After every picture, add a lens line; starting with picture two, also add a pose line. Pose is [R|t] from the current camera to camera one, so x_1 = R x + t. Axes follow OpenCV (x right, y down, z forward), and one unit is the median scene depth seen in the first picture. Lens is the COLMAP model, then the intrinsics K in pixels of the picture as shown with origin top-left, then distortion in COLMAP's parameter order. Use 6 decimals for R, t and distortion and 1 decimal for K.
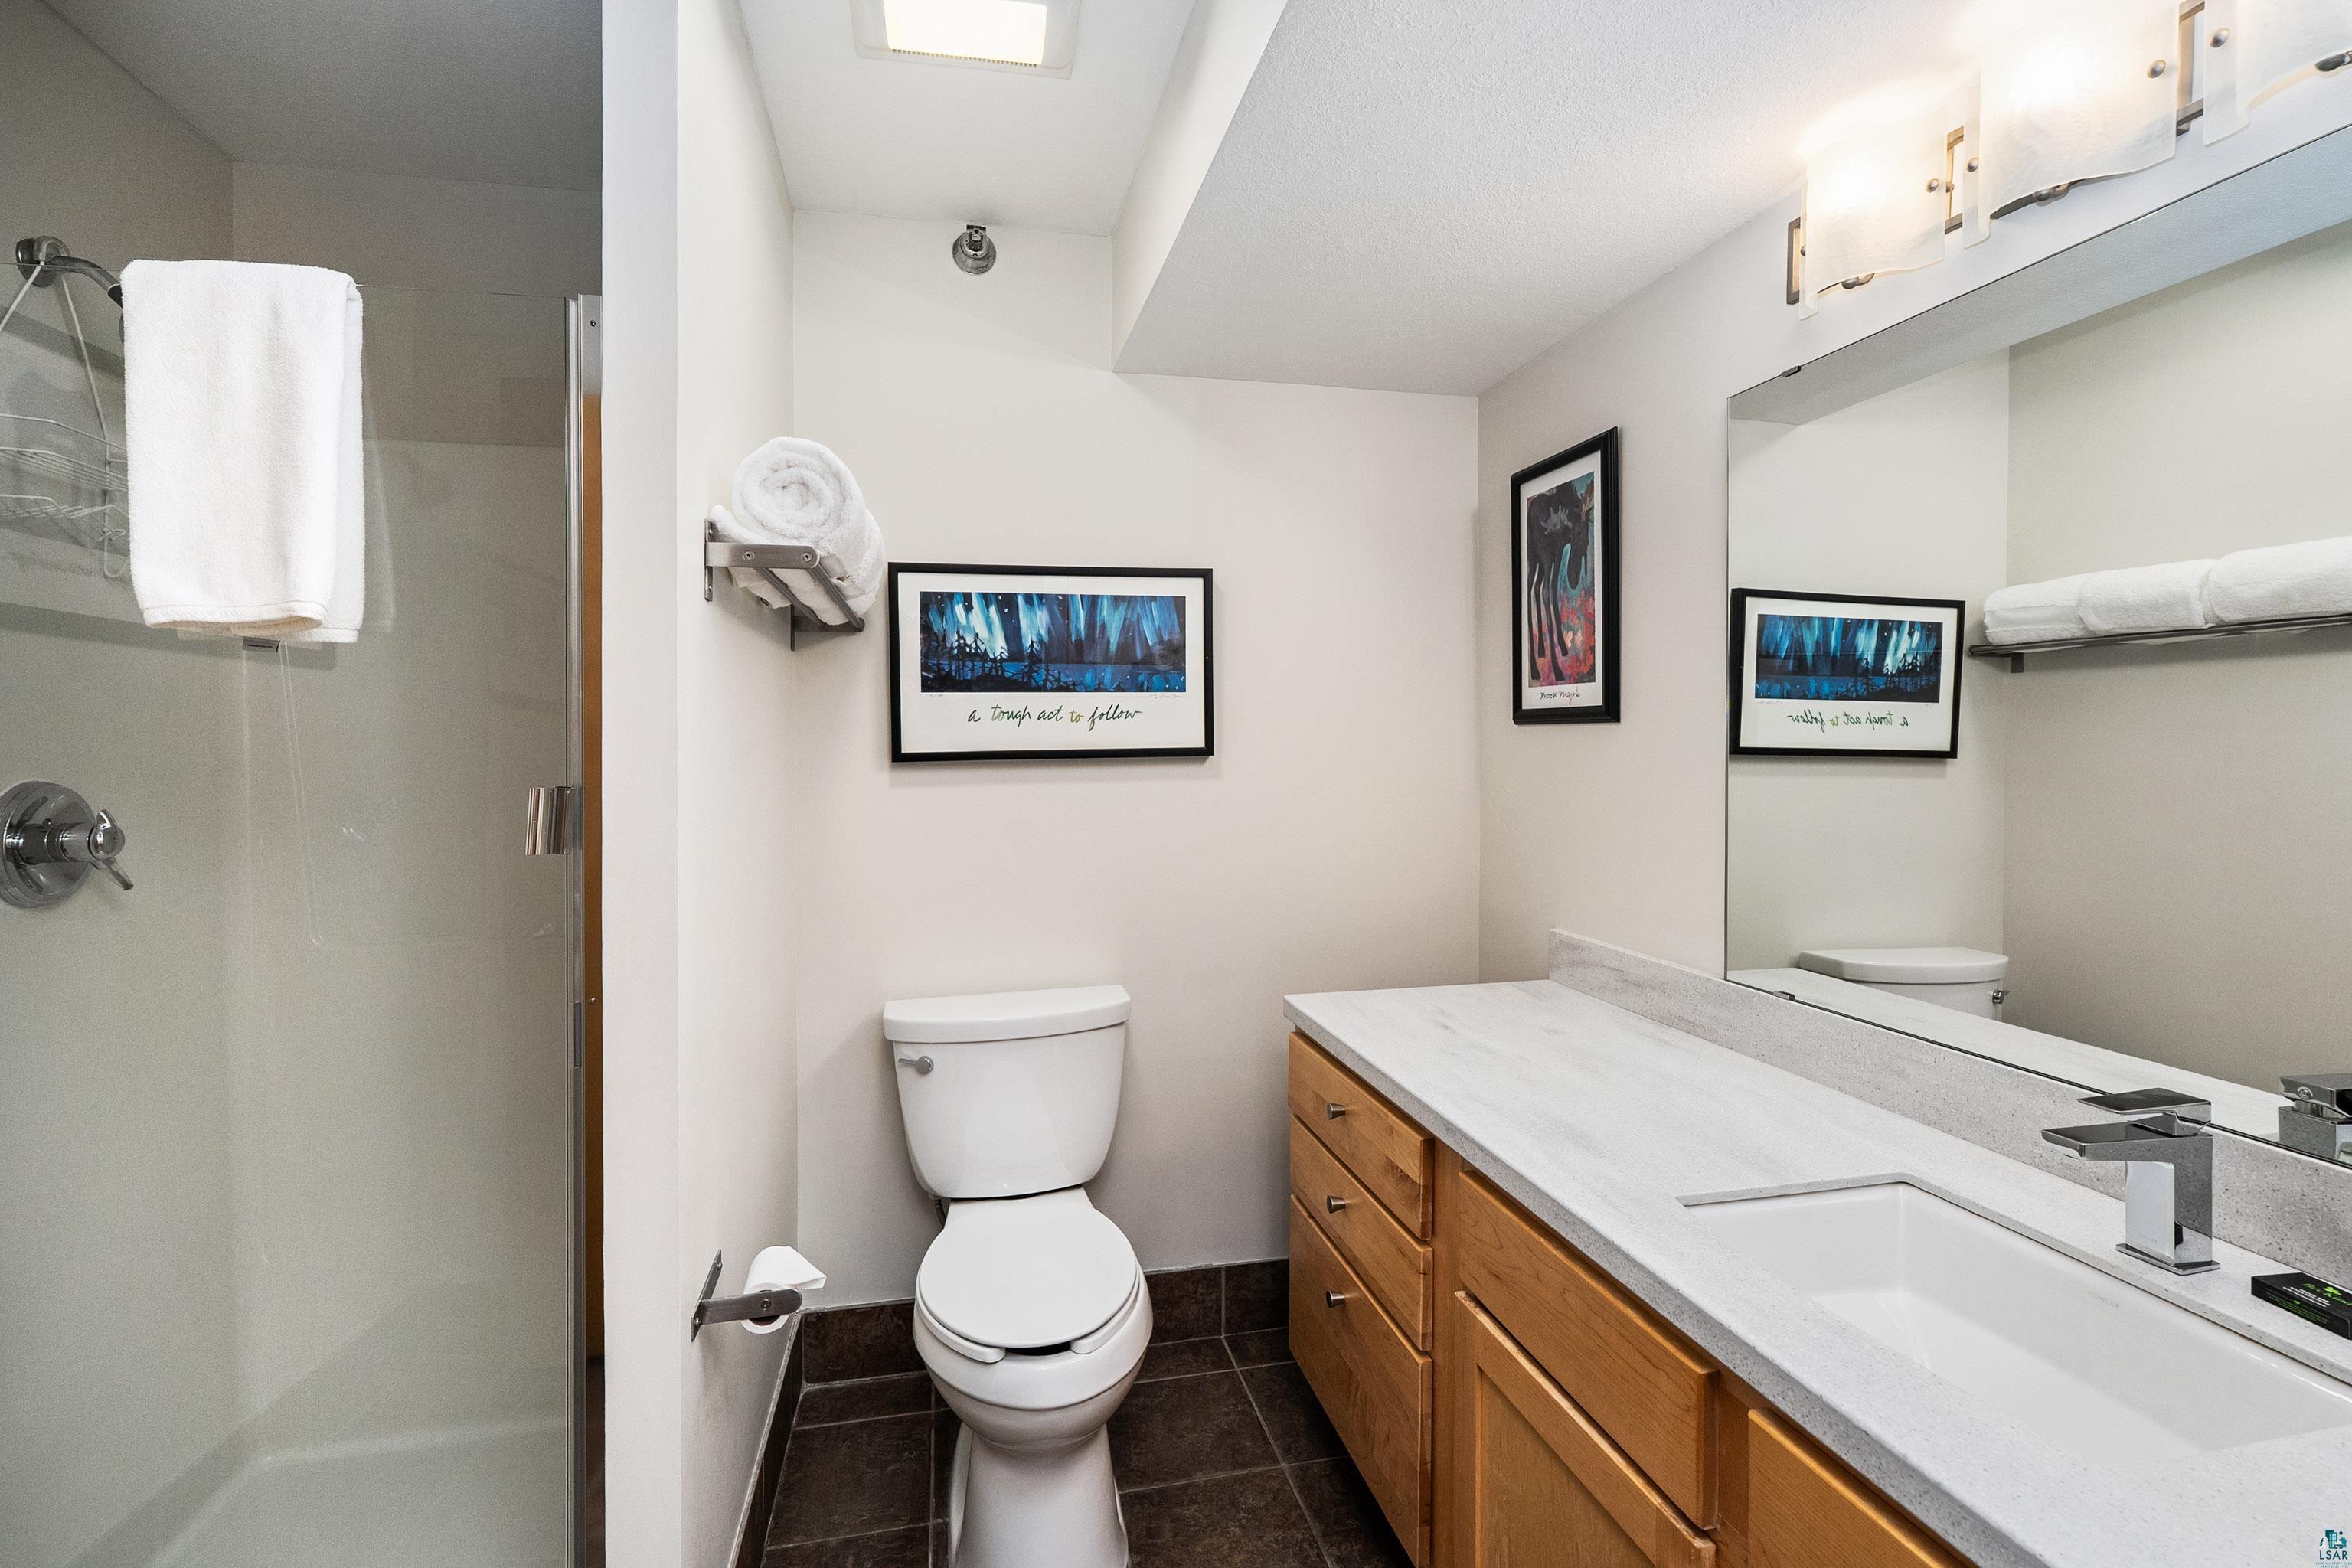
lens RADIAL K [[1079.9, 0, 1180.9], [0, 1079.9, 737.0], [0, 0, 1]] dist [-0.006965, 0.007324]
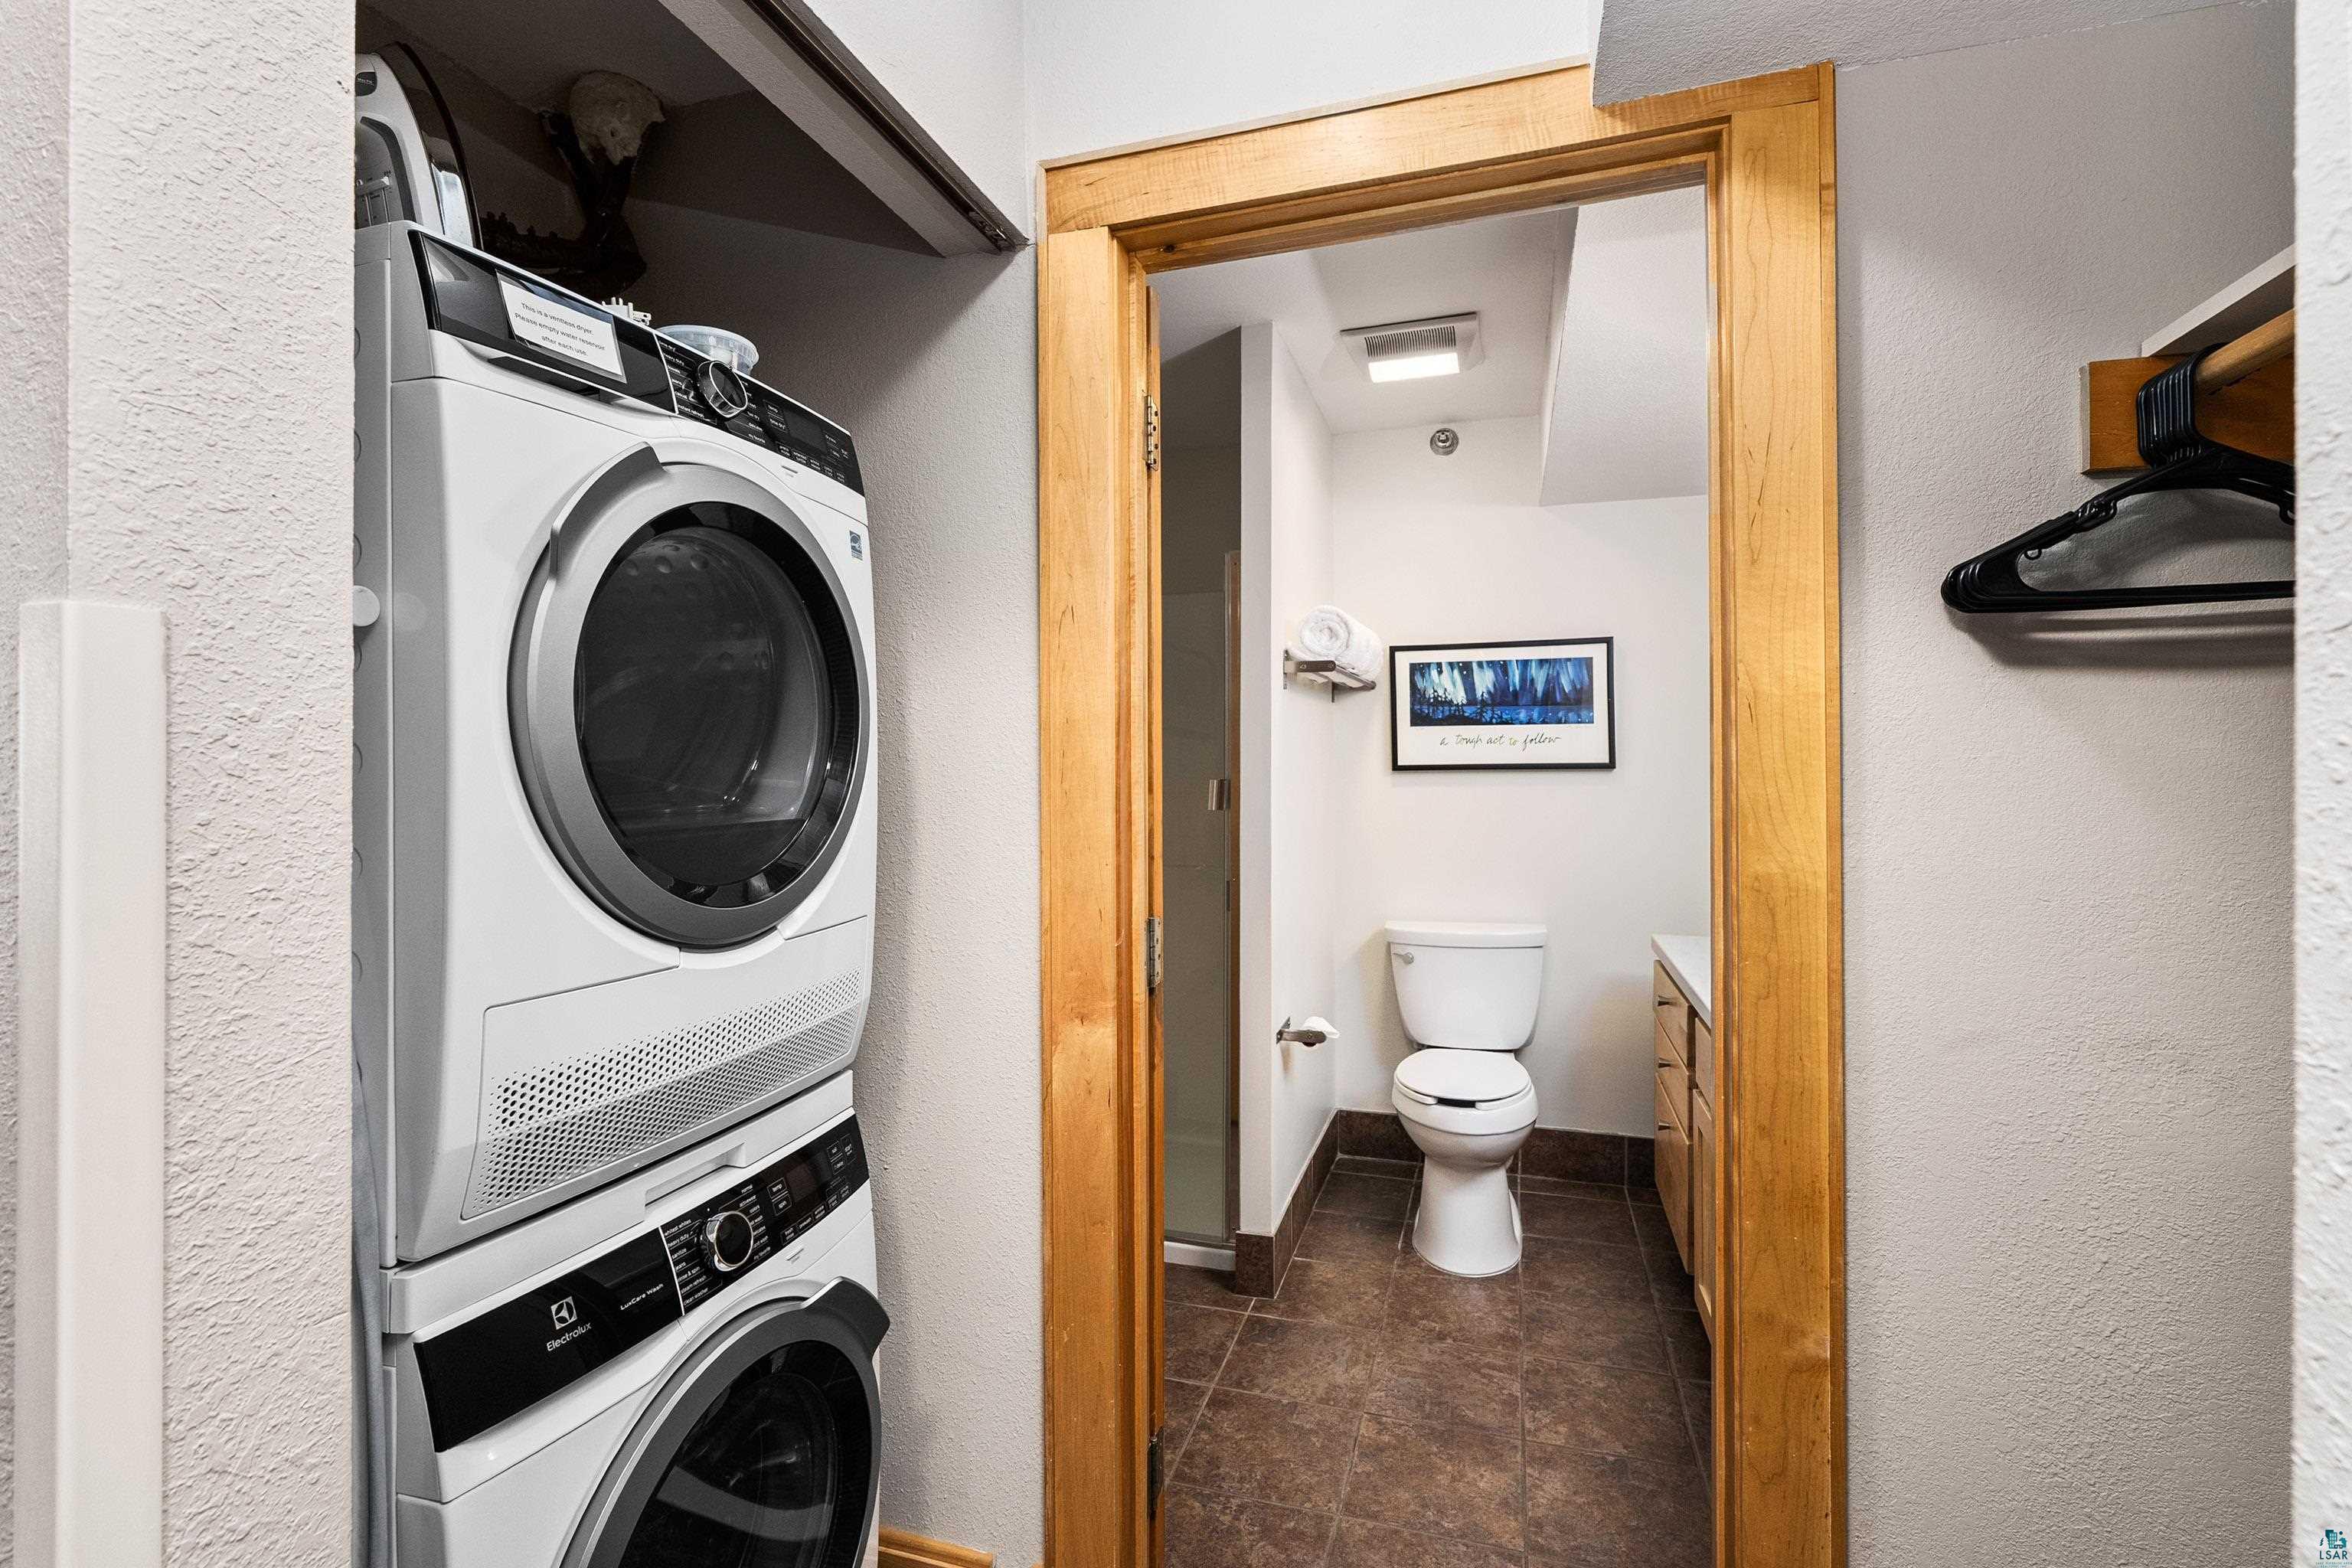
lens RADIAL K [[1079.9, 0, 1175.1], [0, 1079.9, 767.8], [0, 0, 1]] dist [-0.006965, 0.007324]
pose [[0.869052, 0.007926, -0.494657, 0.240355], [-0.000361, 0.999882, 0.015387, -0.005331], [0.494721, -0.013193, 0.868952, -0.538312]]
